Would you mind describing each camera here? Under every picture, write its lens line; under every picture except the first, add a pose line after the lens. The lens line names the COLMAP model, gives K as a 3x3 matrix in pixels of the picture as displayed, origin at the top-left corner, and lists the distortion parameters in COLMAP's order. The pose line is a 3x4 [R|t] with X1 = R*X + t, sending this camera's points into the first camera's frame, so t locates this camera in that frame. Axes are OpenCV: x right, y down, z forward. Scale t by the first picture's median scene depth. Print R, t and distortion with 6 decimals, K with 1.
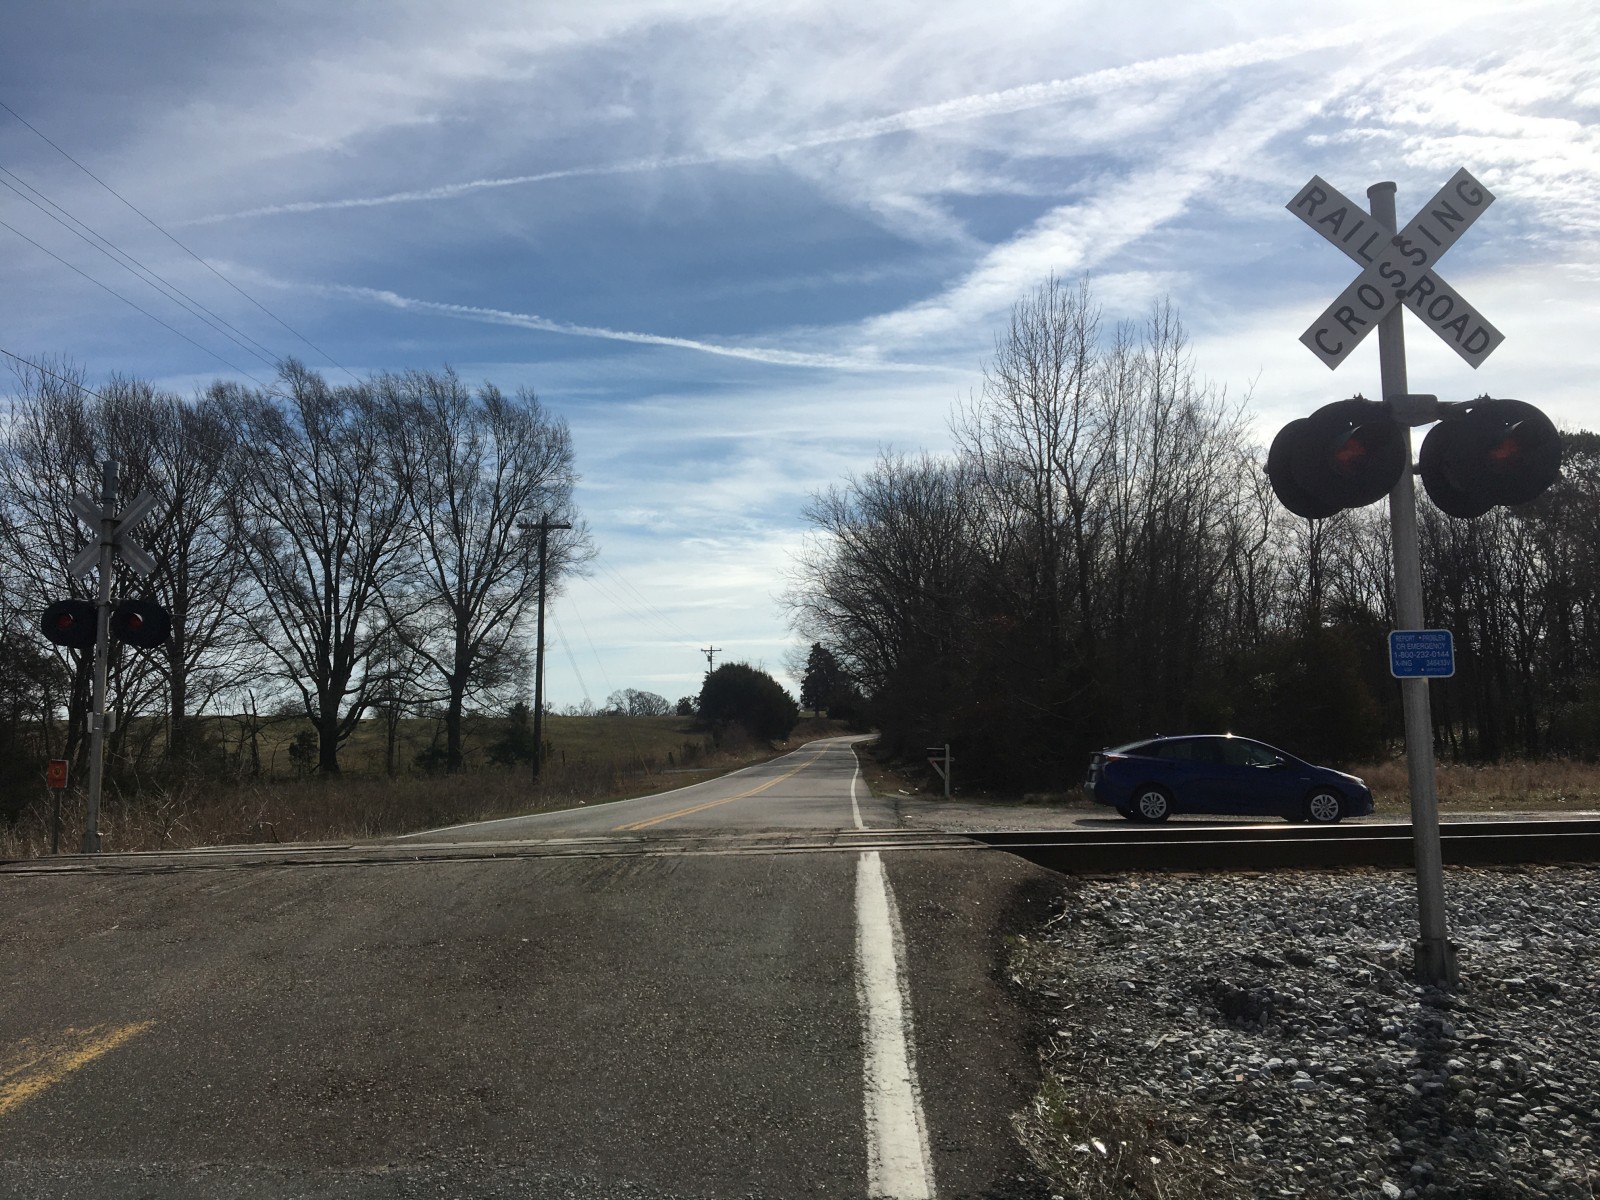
lens RADIAL K [[1352.1, 0, 805.0], [0, 1352.1, 651.5], [0, 0, 1]] dist [0.105985, -0.168081]
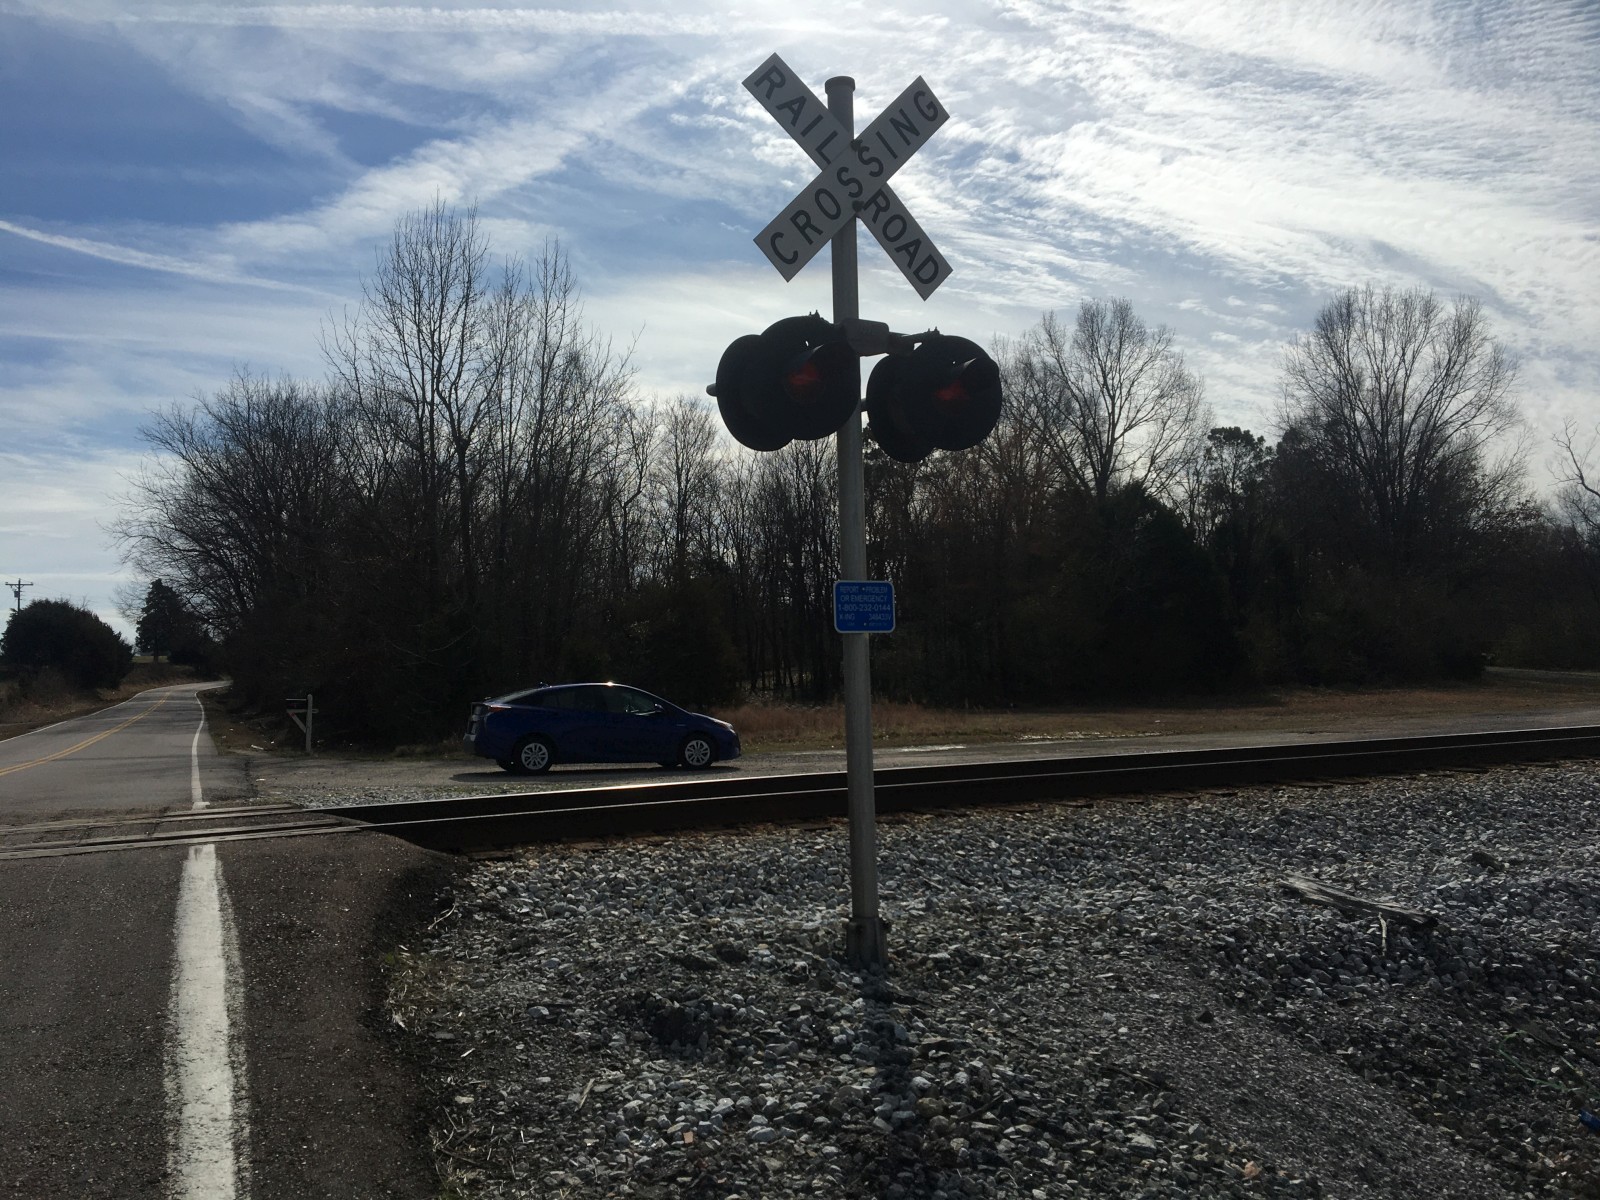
lens RADIAL K [[1351.0, 0, 789.9], [0, 1351.0, 596.1], [0, 0, 1]] dist [0.083046, -0.105657]
pose [[0.903812, 0.022798, 0.427322, 0.014016], [-0.022642, 0.999729, -0.005447, 0.000293], [-0.427330, -0.004753, 0.904083, 0.148094]]
